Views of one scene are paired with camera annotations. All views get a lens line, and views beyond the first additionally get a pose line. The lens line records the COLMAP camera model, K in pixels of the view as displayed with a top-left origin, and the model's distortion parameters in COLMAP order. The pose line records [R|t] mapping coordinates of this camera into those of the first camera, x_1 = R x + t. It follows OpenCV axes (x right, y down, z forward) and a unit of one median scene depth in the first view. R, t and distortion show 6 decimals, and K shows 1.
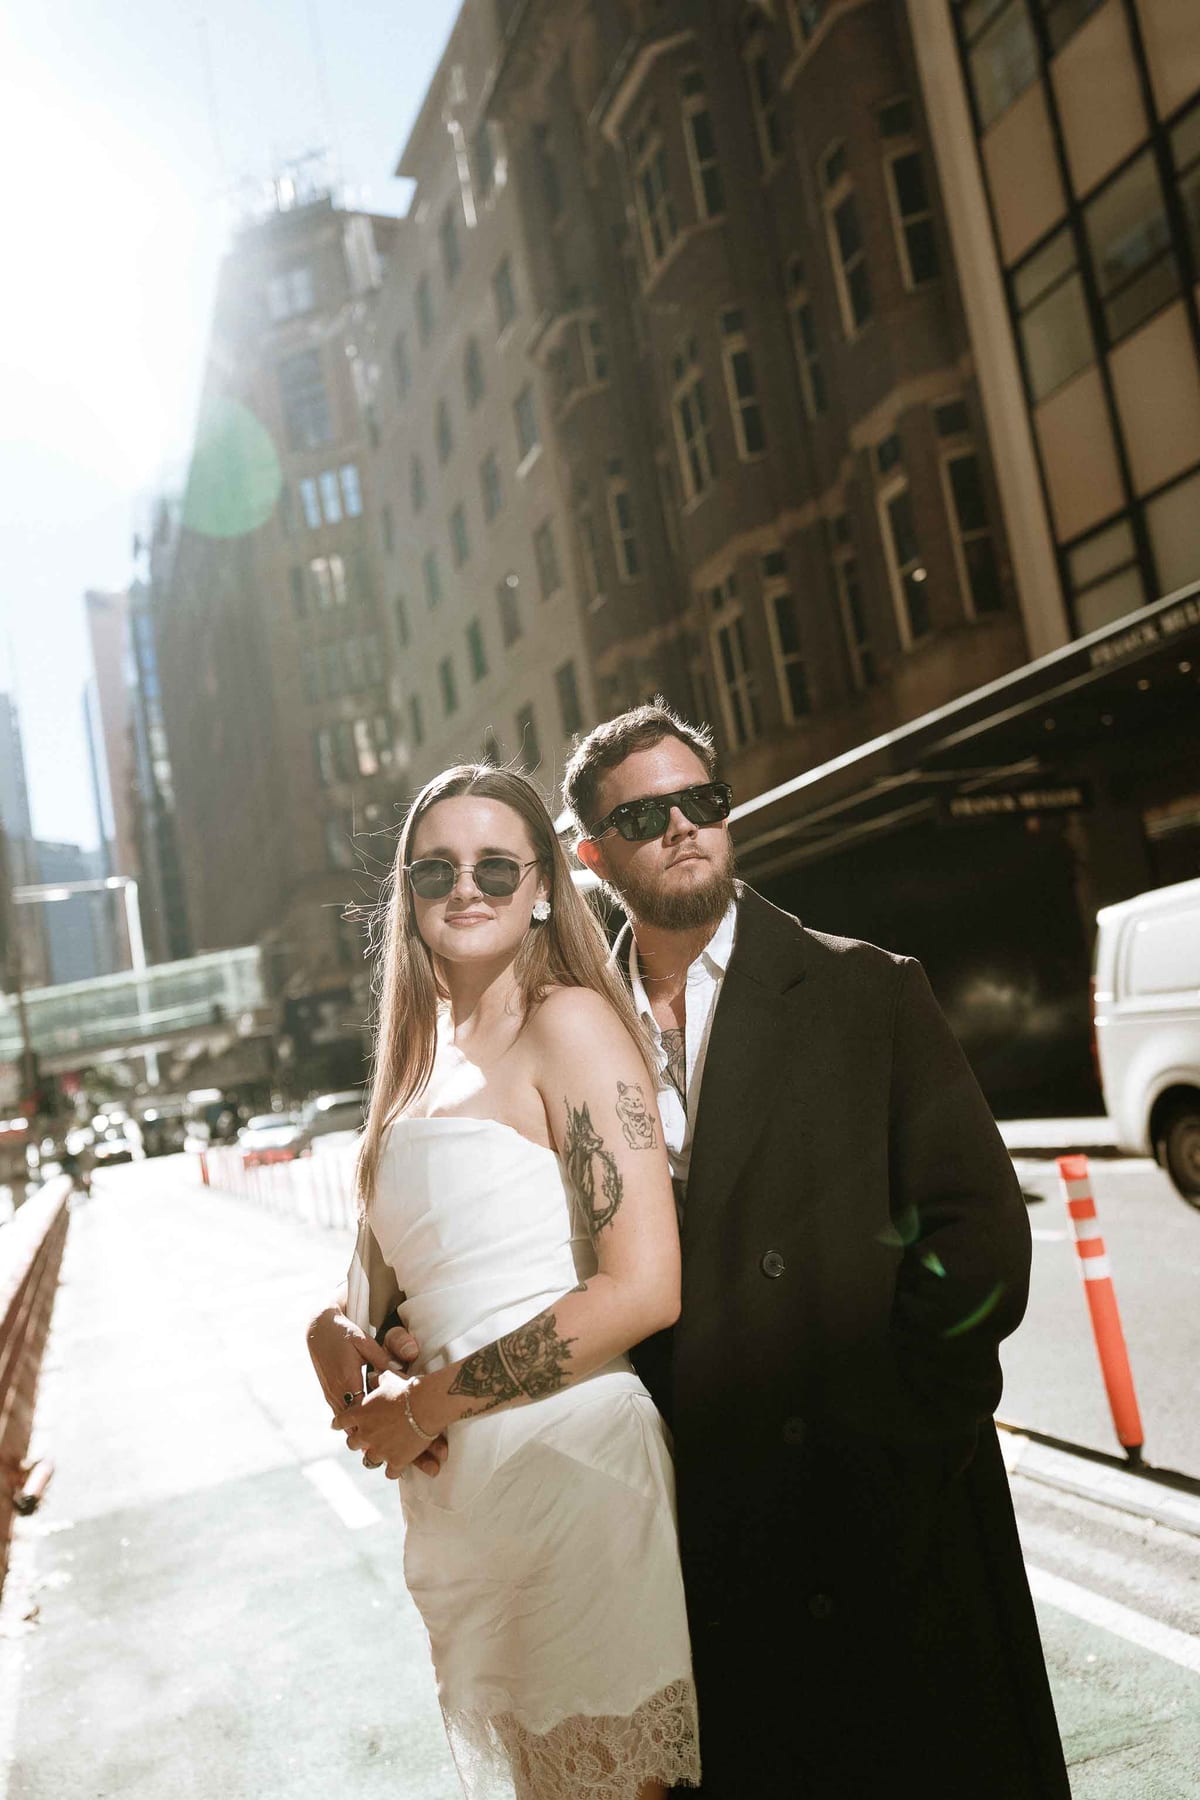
lens RADIAL K [[1467.4, 0, 602.8], [0, 1467.4, 905.7], [0, 0, 1]] dist [-0.002317, -0.003354]
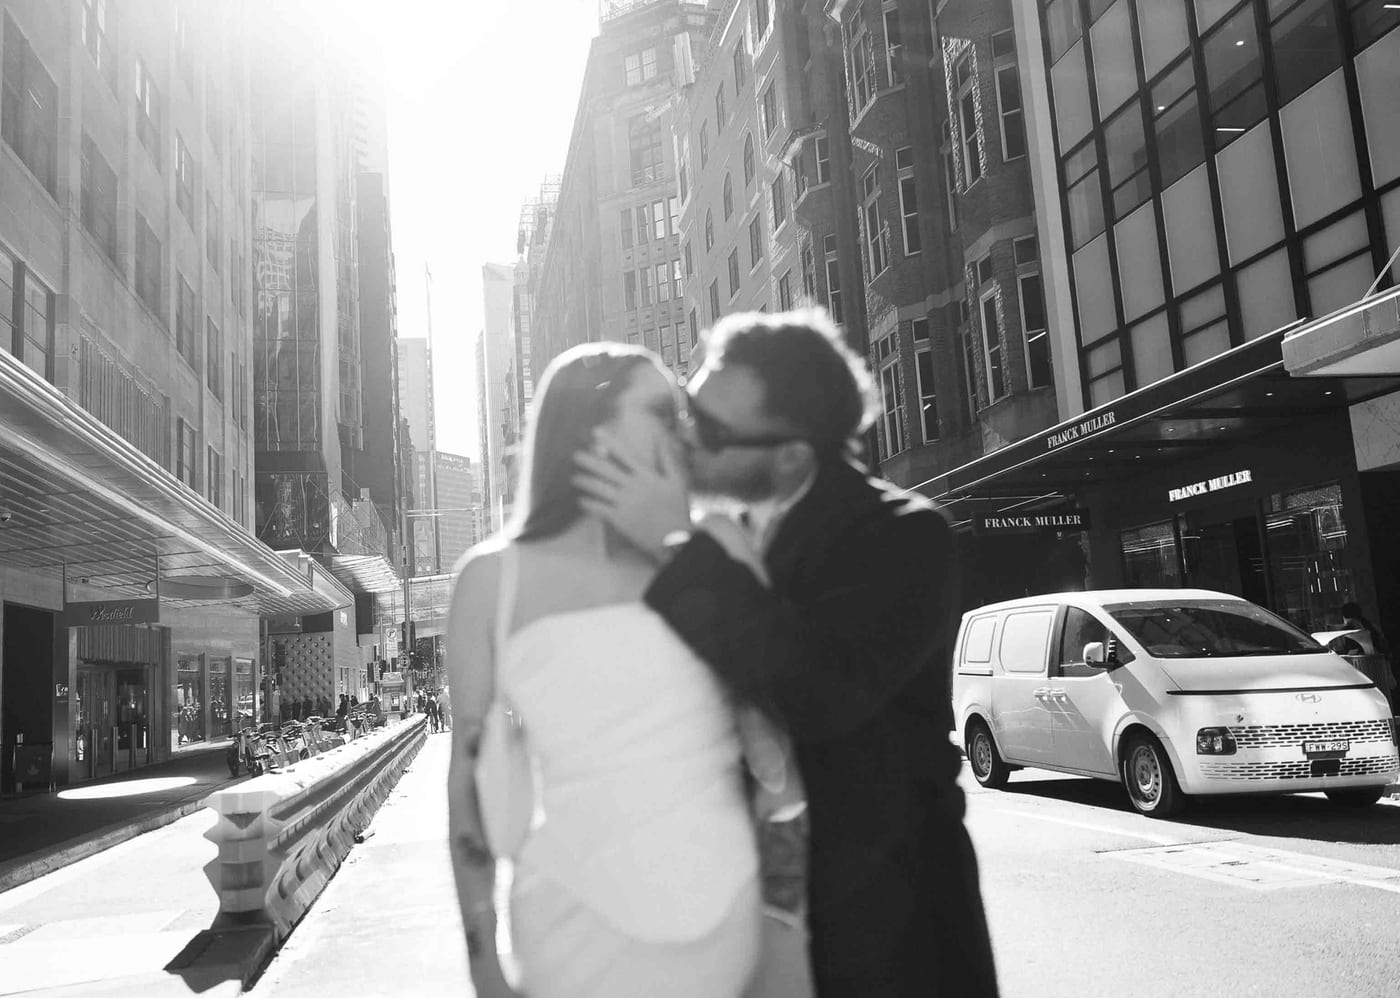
lens RADIAL K [[1218.3, 0, 649.0], [0, 1218.3, 496.6], [0, 0, 1]] dist [-0.007618, -0.001082]
pose [[0.978827, 0.066840, -0.193468, 0.118268], [-0.071307, 0.997323, -0.016209, -0.040980], [0.191867, 0.029662, 0.980973, -0.247267]]
